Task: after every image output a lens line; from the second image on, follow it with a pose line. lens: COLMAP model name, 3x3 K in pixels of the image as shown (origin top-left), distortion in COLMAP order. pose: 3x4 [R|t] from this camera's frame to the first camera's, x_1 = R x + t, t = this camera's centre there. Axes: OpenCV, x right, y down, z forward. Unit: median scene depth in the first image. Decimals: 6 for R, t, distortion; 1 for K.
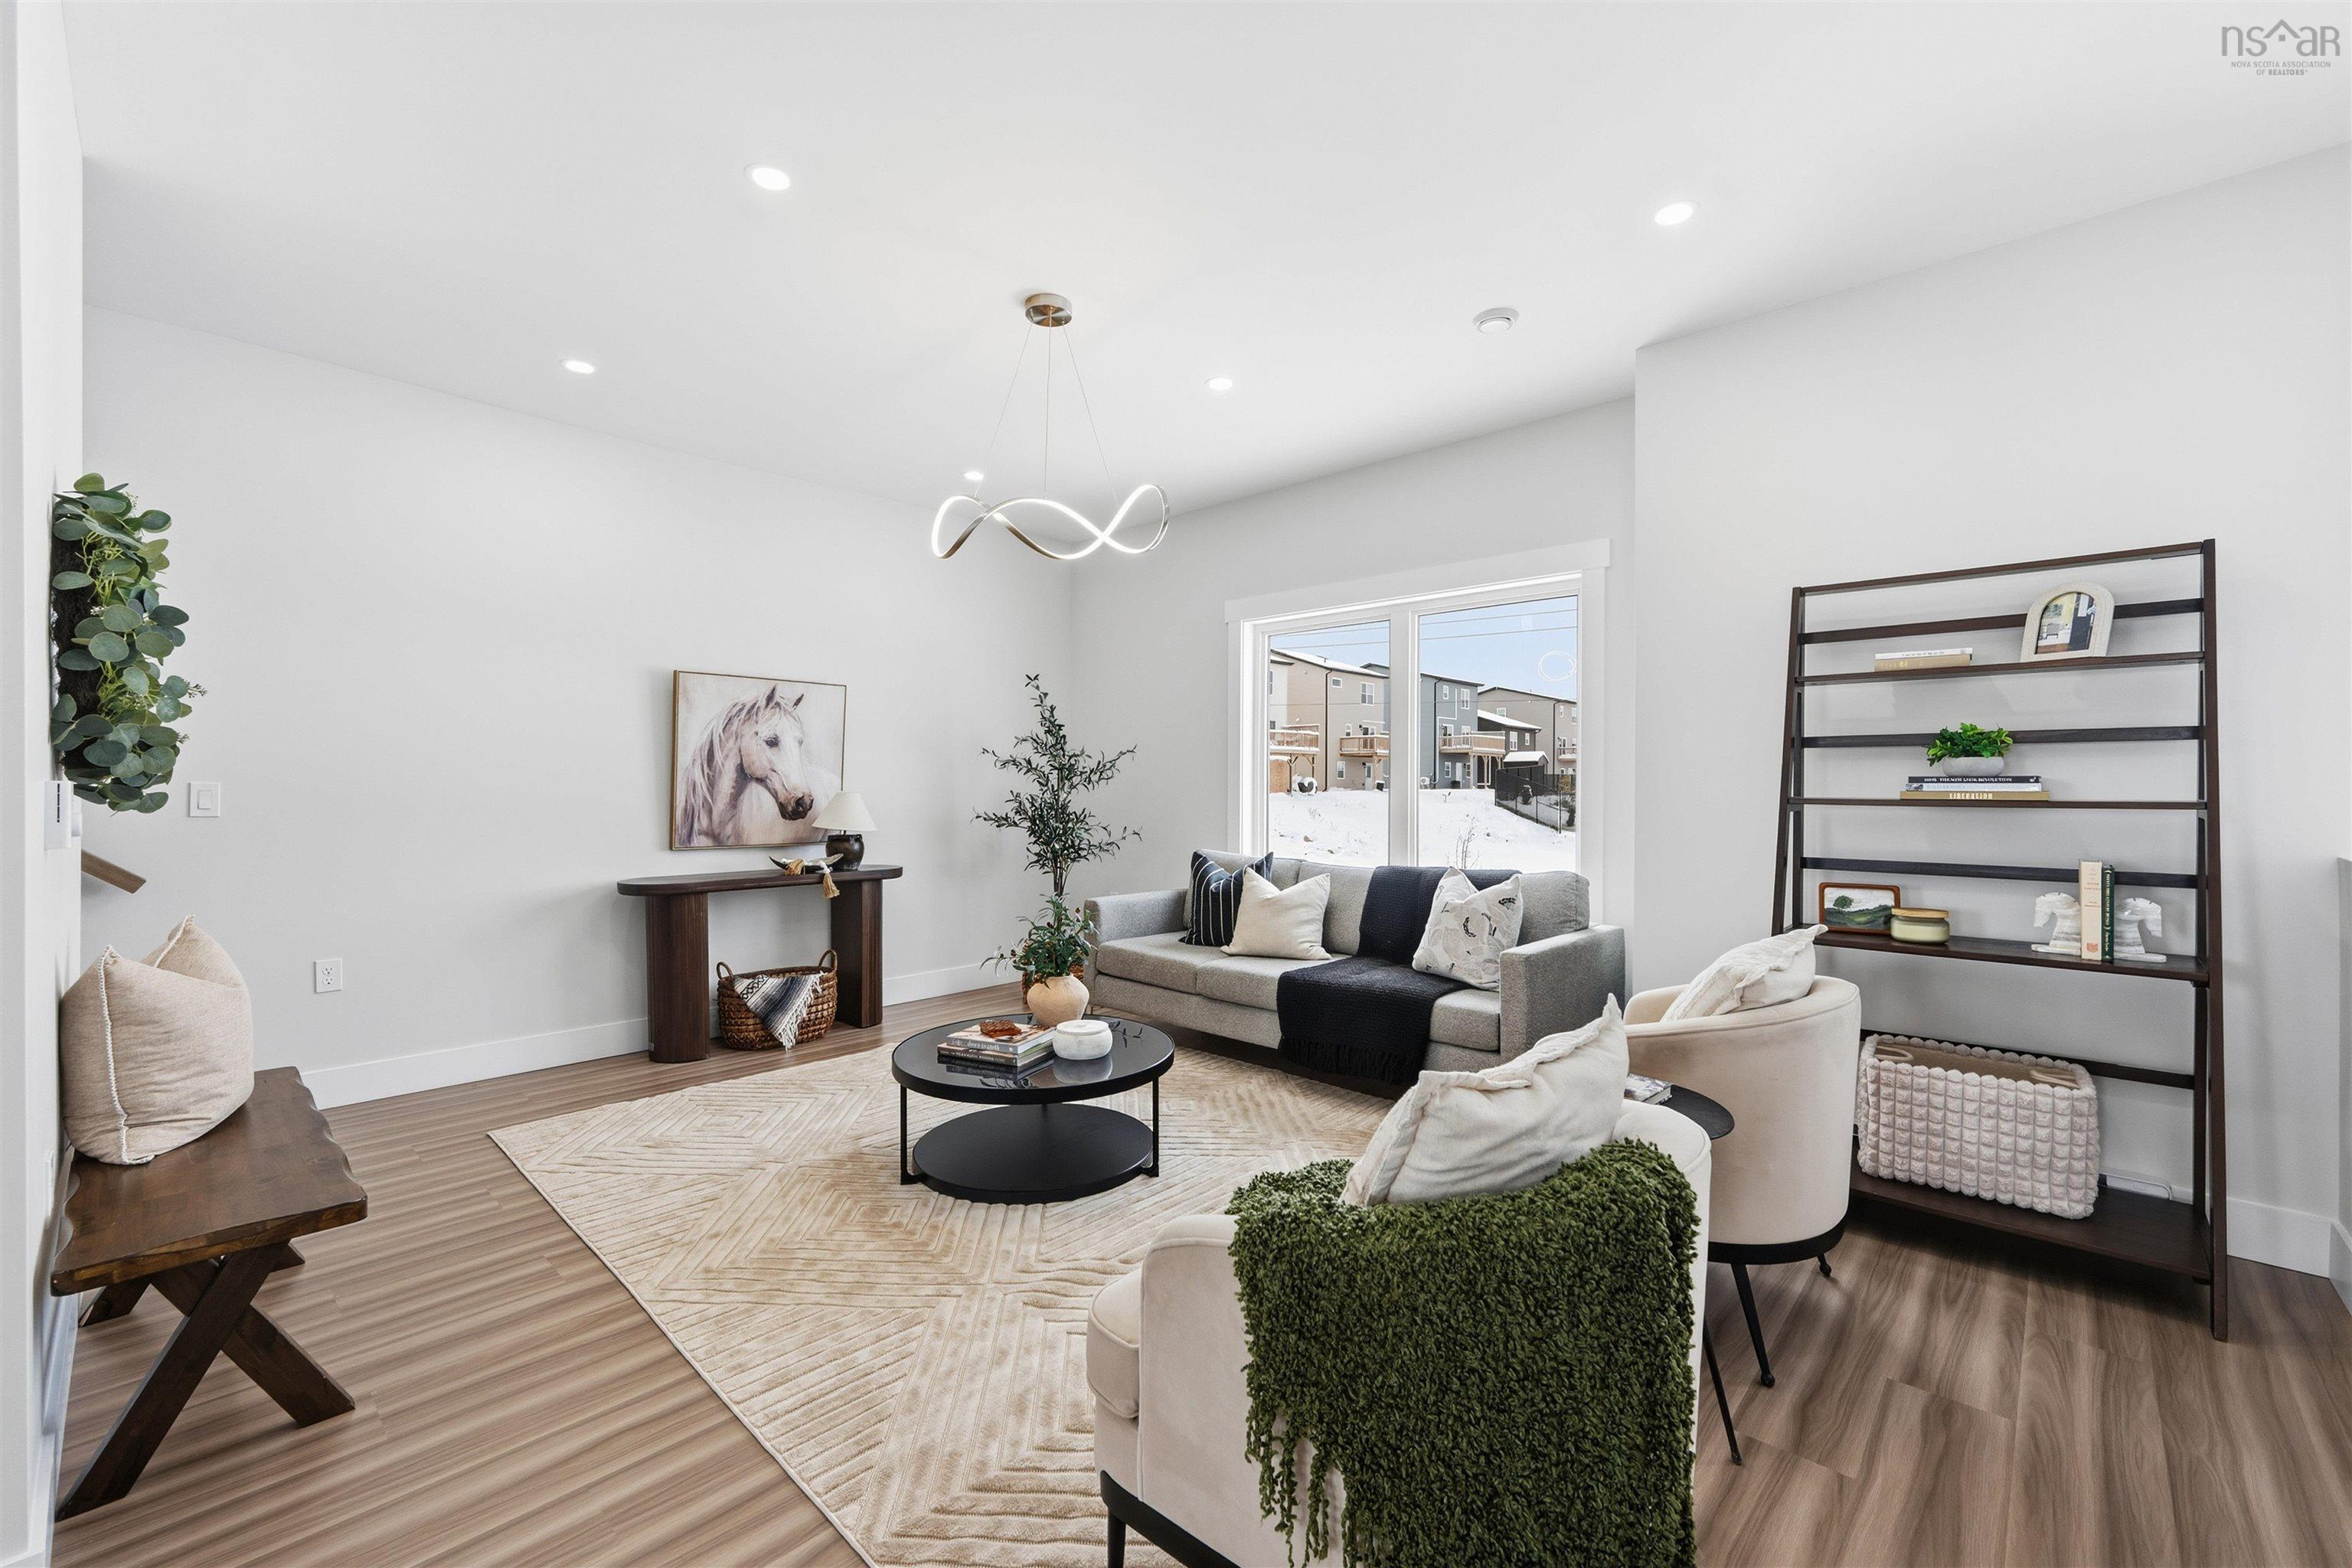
lens RADIAL K [[961.8, 0, 1182.5], [0, 961.8, 787.3], [0, 0, 1]] dist [-0.000125, 0.000301]
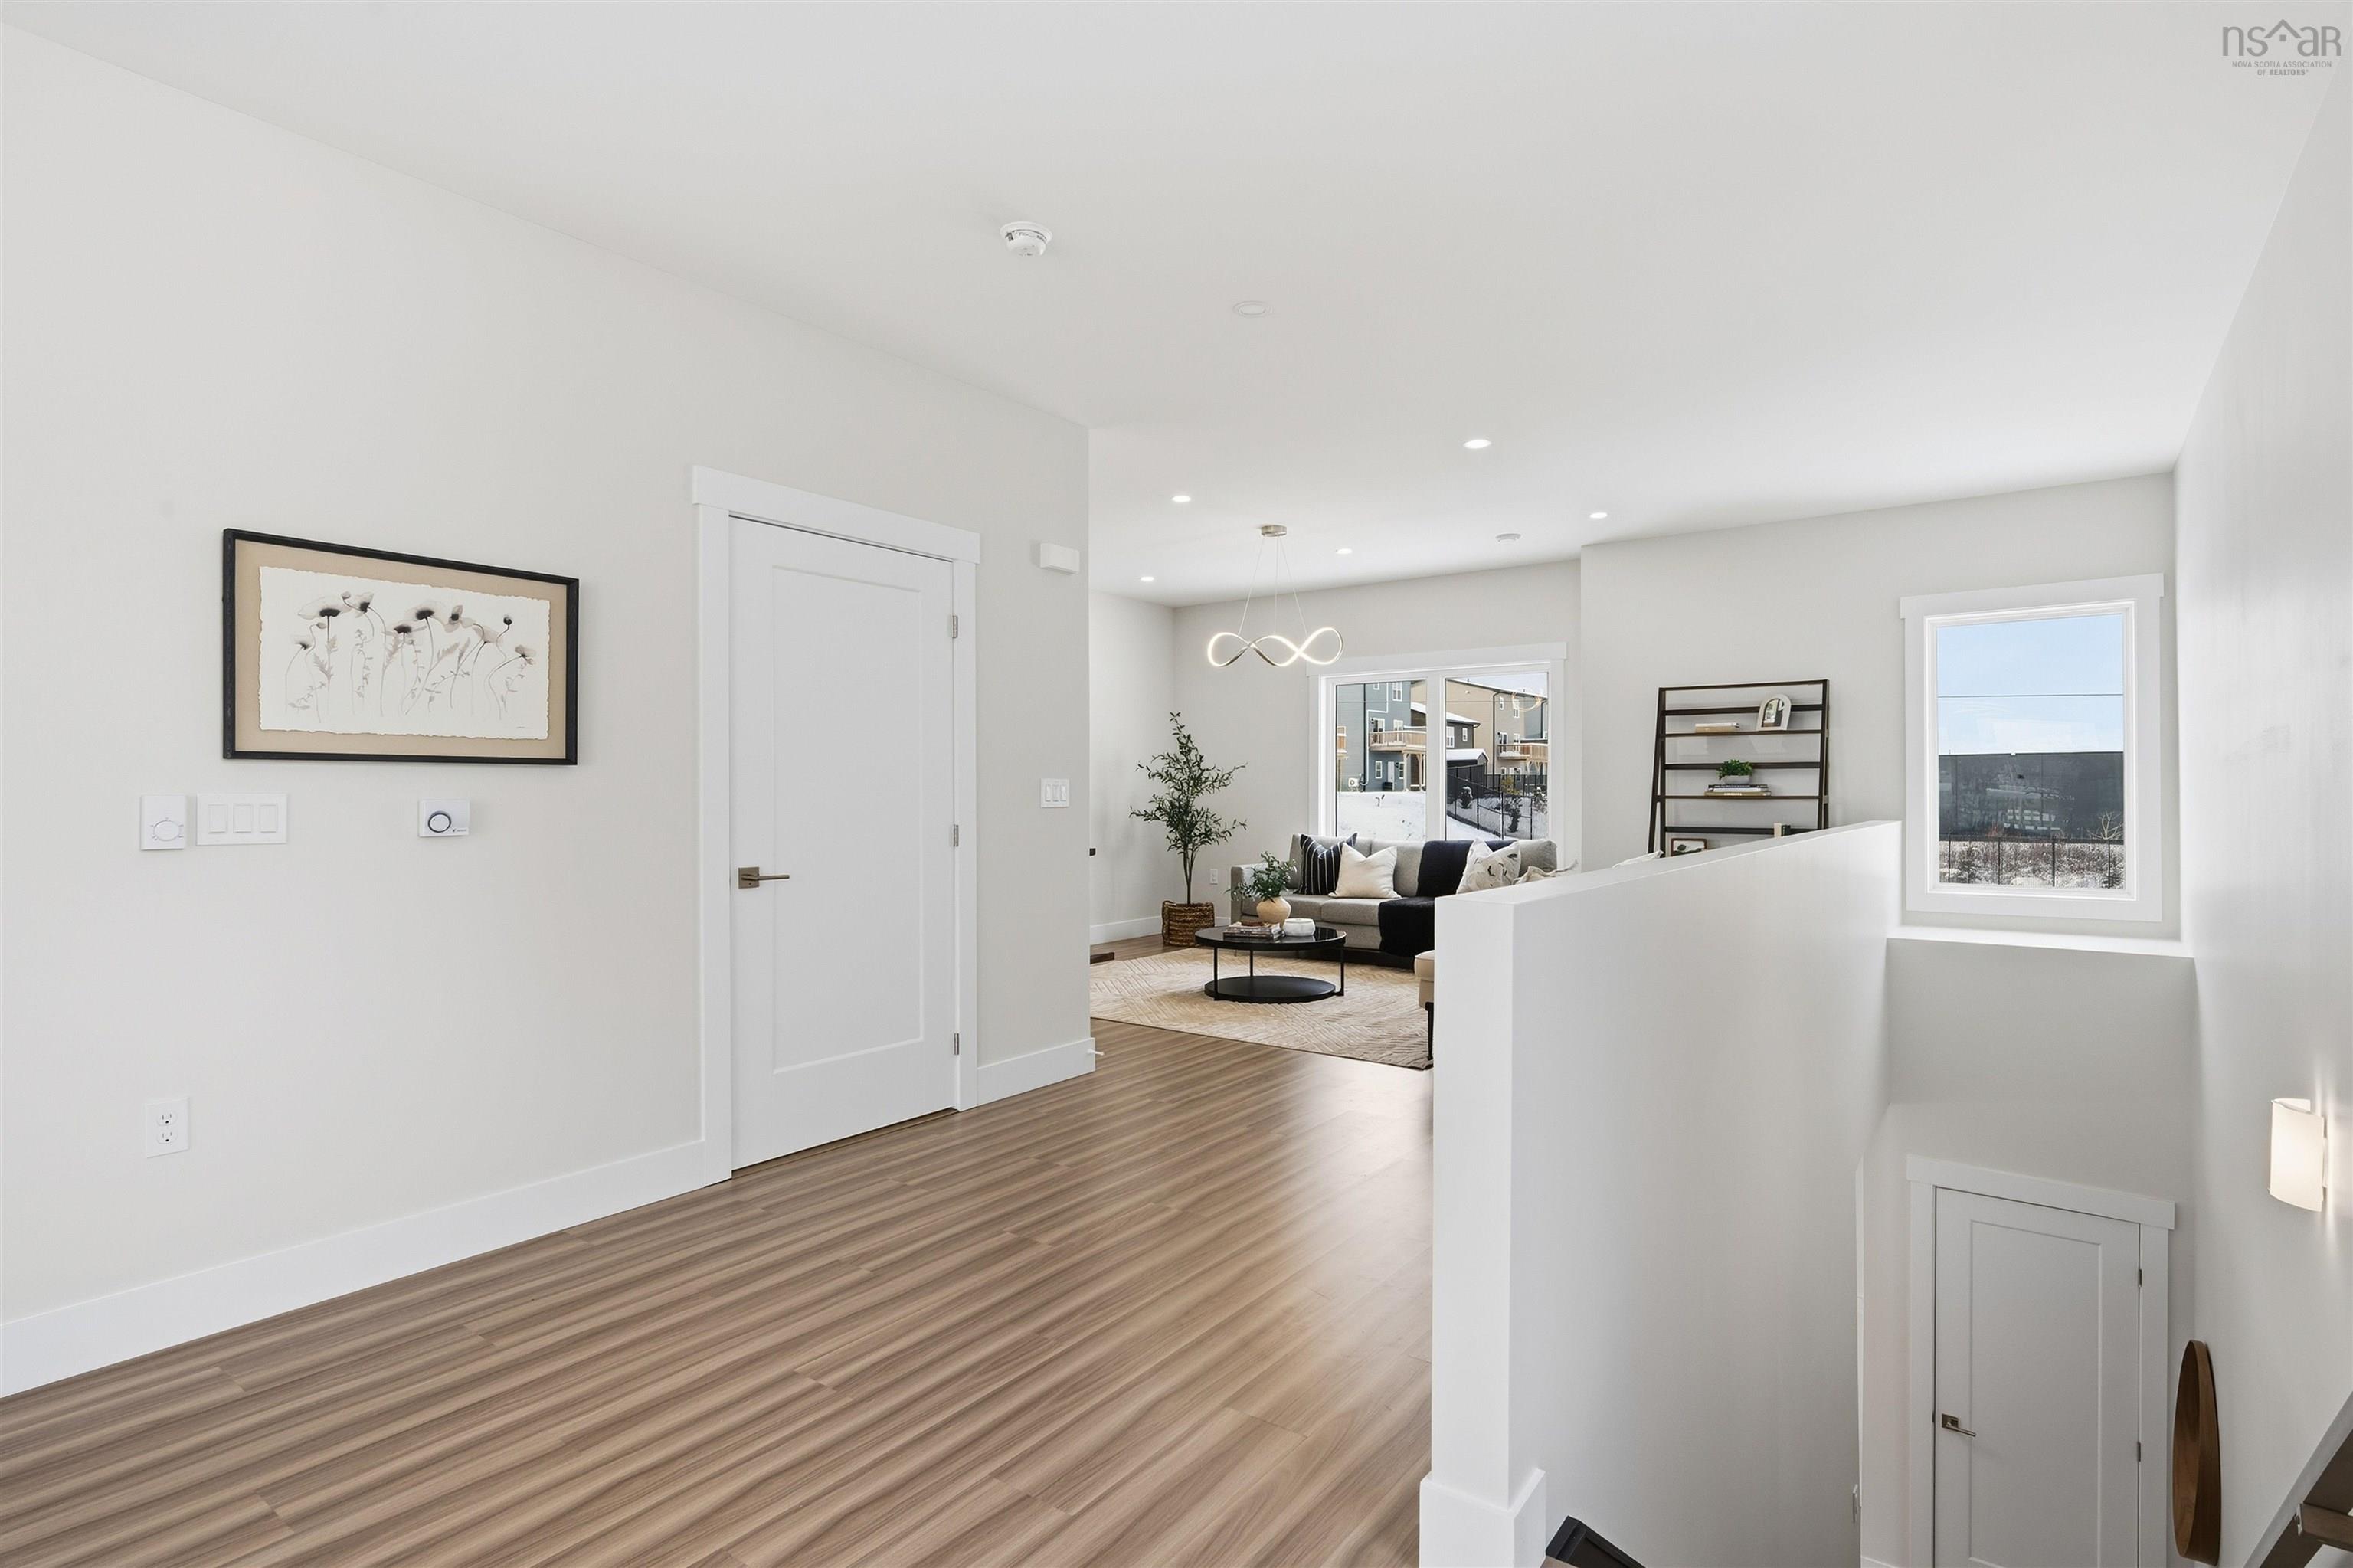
lens RADIAL K [[1178.9, 0, 1176.5], [0, 1178.9, 784.0], [0, 0, 1]] dist [0.000311, -0.000126]
pose [[0.994064, -0.004181, 0.108716, -0.425434], [0.004800, 0.999974, -0.005429, -0.002828], [-0.108691, 0.005919, 0.994058, -0.902836]]
